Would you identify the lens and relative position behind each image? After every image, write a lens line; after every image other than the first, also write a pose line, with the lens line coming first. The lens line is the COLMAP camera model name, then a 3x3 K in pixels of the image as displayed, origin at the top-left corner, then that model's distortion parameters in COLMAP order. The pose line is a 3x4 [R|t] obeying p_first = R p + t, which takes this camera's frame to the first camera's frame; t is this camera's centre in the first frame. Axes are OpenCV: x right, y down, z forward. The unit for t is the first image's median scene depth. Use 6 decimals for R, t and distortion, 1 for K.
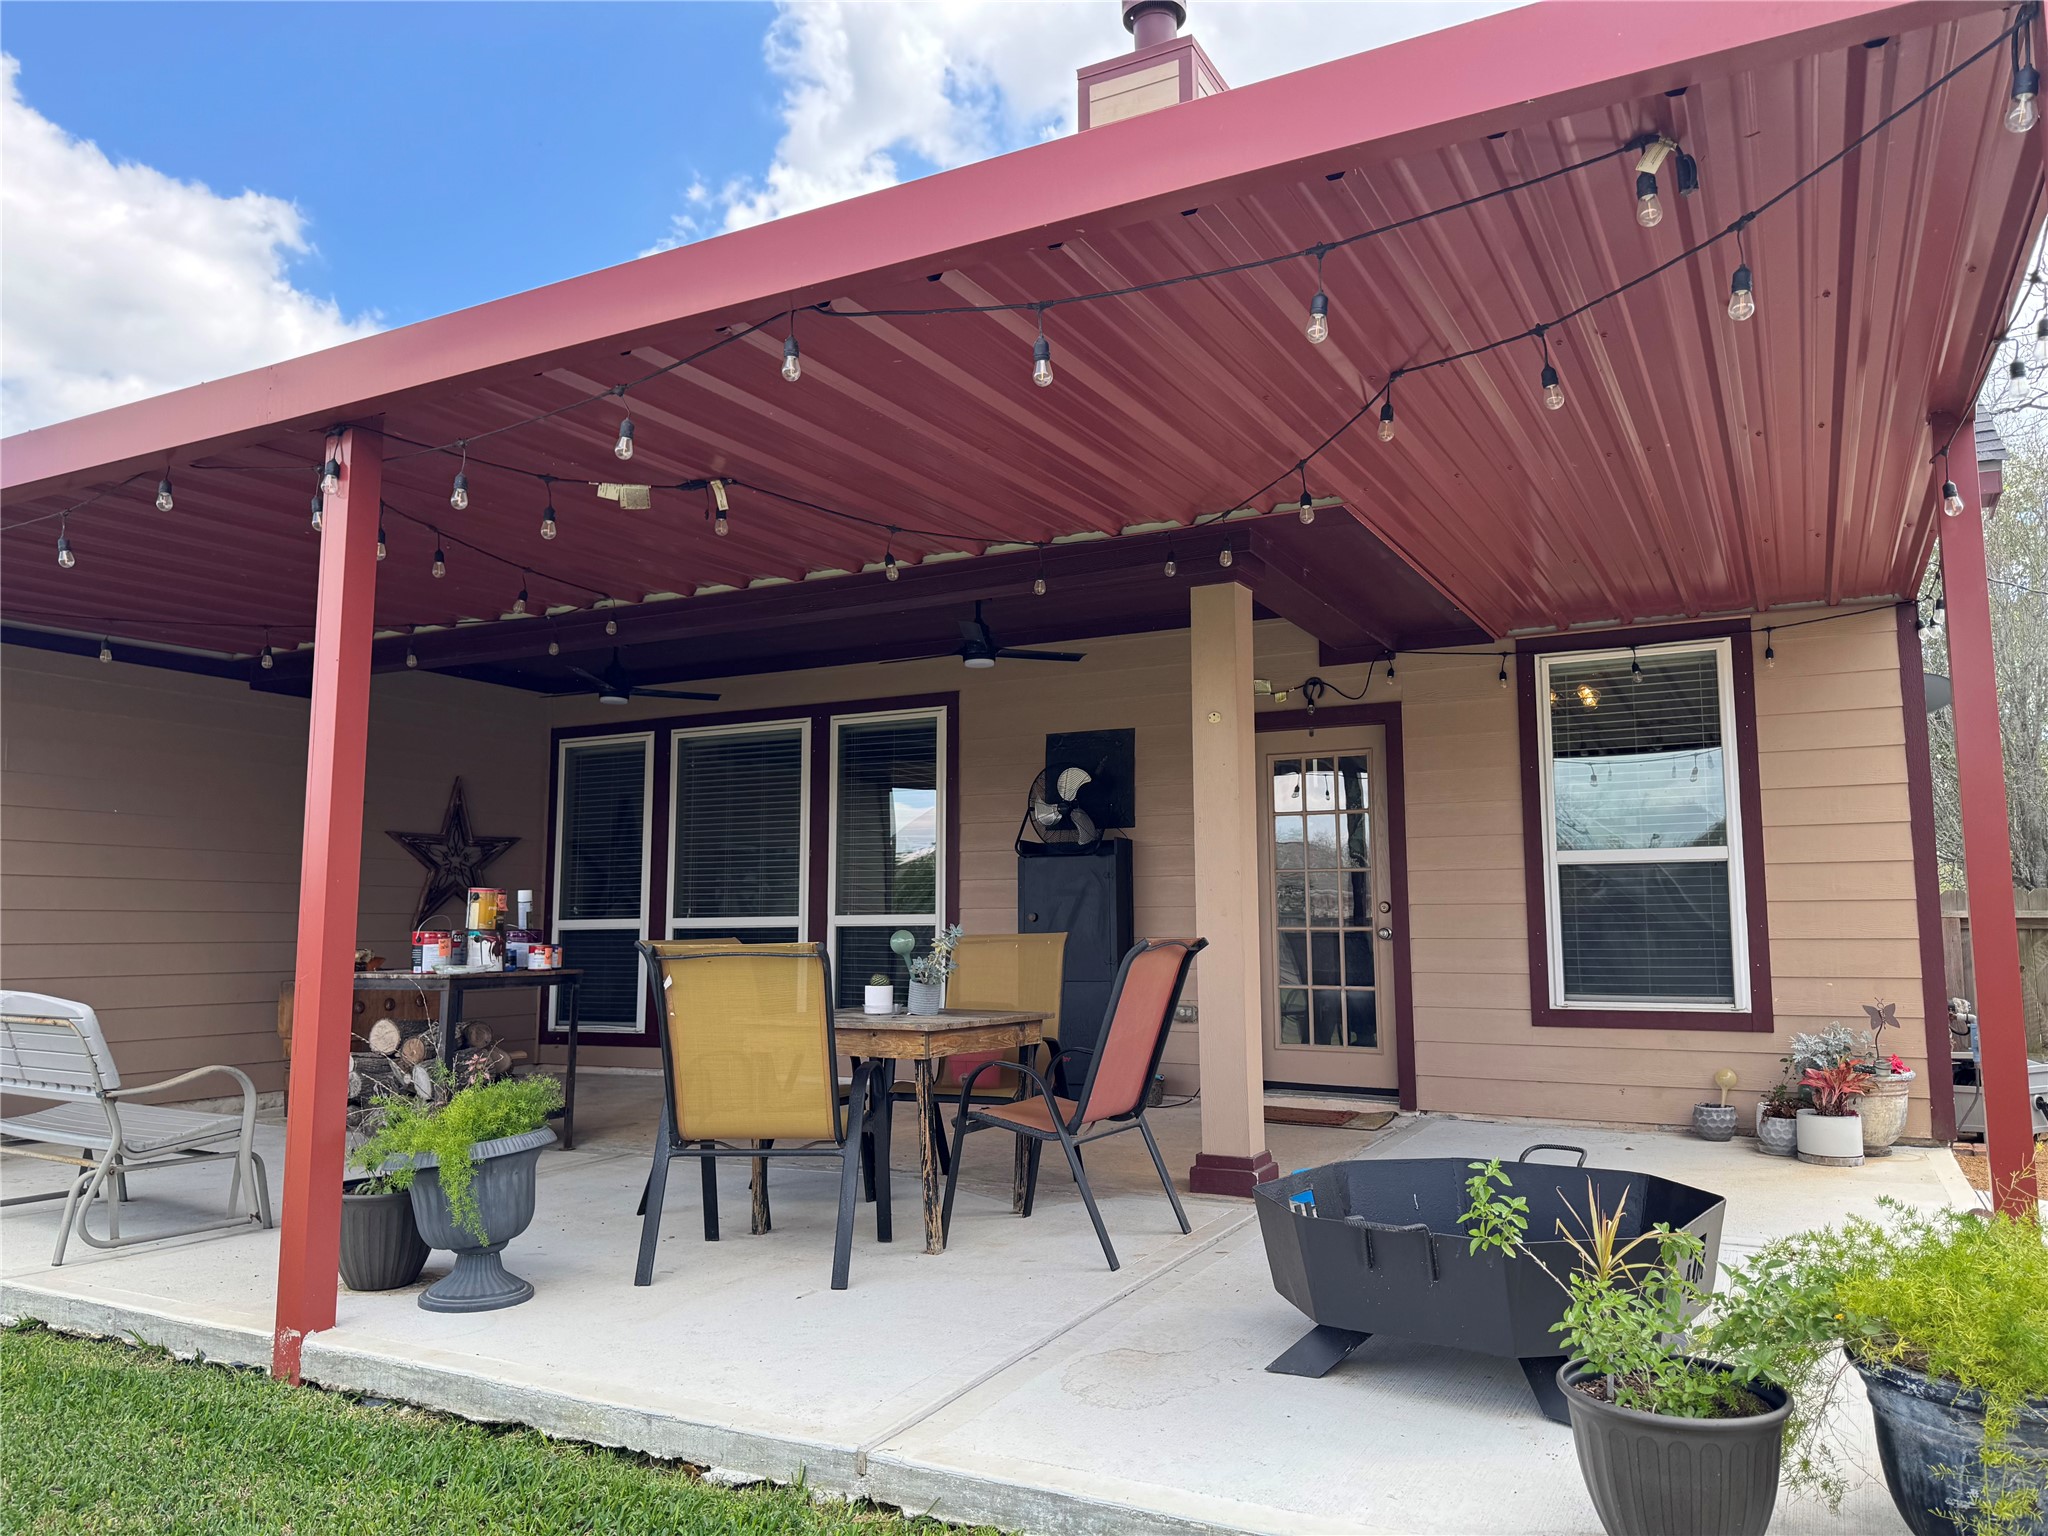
lens RADIAL K [[1443.9, 0, 1029.1], [0, 1443.9, 763.7], [0, 0, 1]] dist [-0.000616, -0.002971]
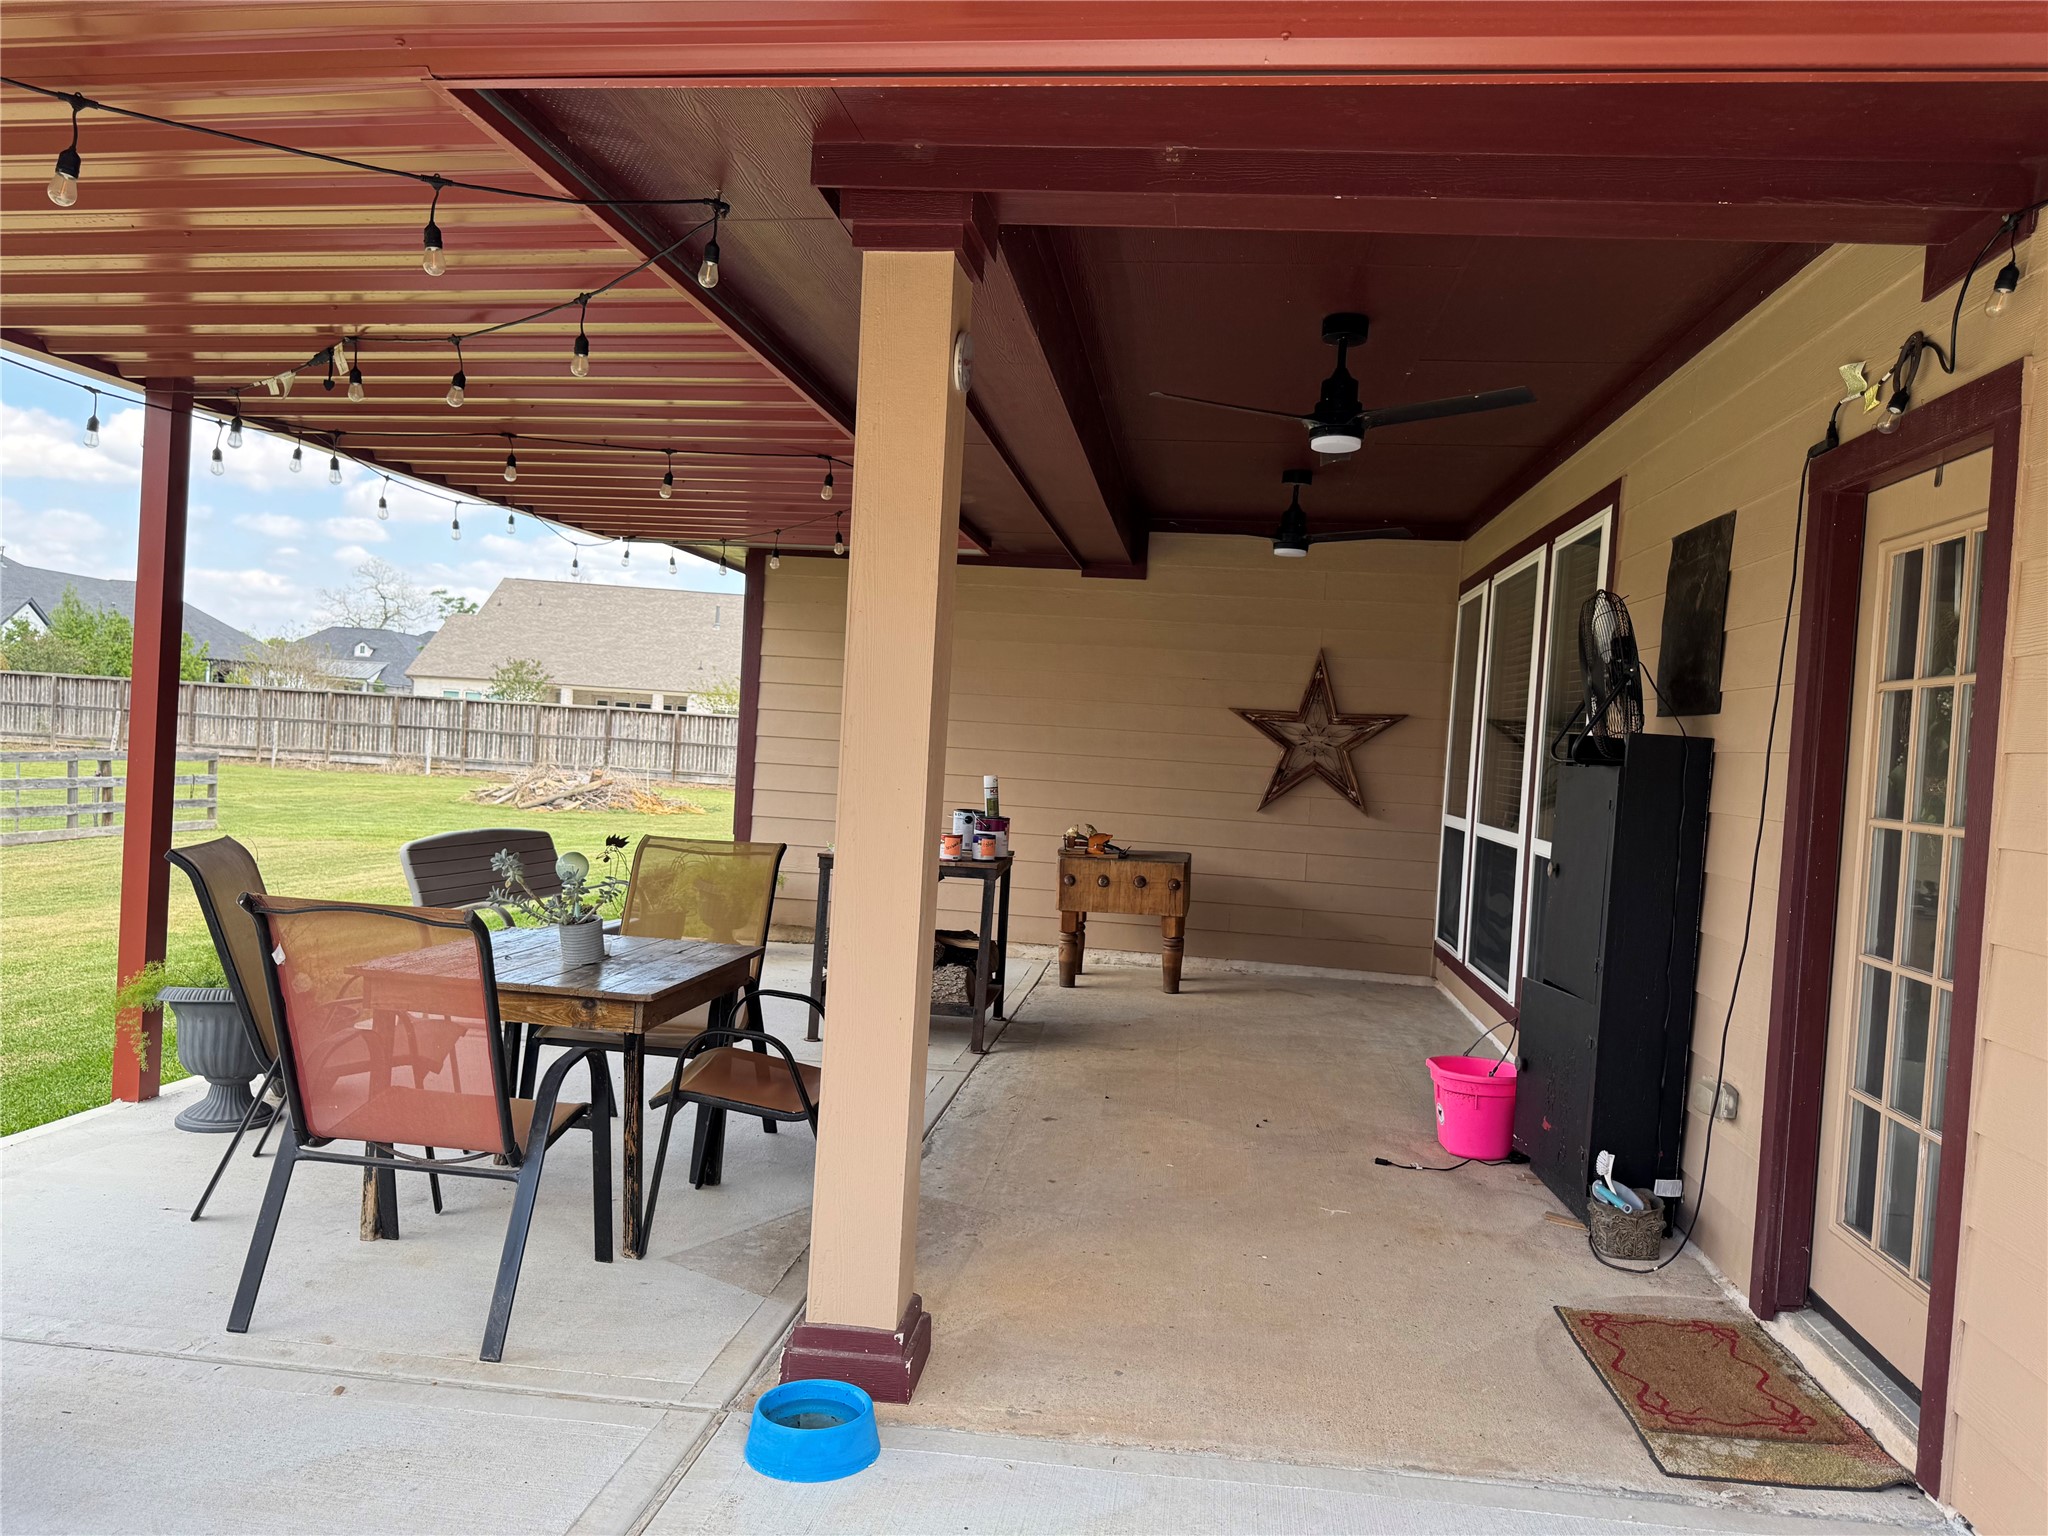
lens RADIAL K [[1443.9, 0, 1024.4], [0, 1443.9, 770.5], [0, 0, 1]] dist [-0.000616, -0.002971]
pose [[0.355770, 0.047079, -0.933387, 0.394403], [0.042782, 0.996863, 0.066587, 0.017916], [0.933594, -0.063622, 0.352640, 0.510318]]
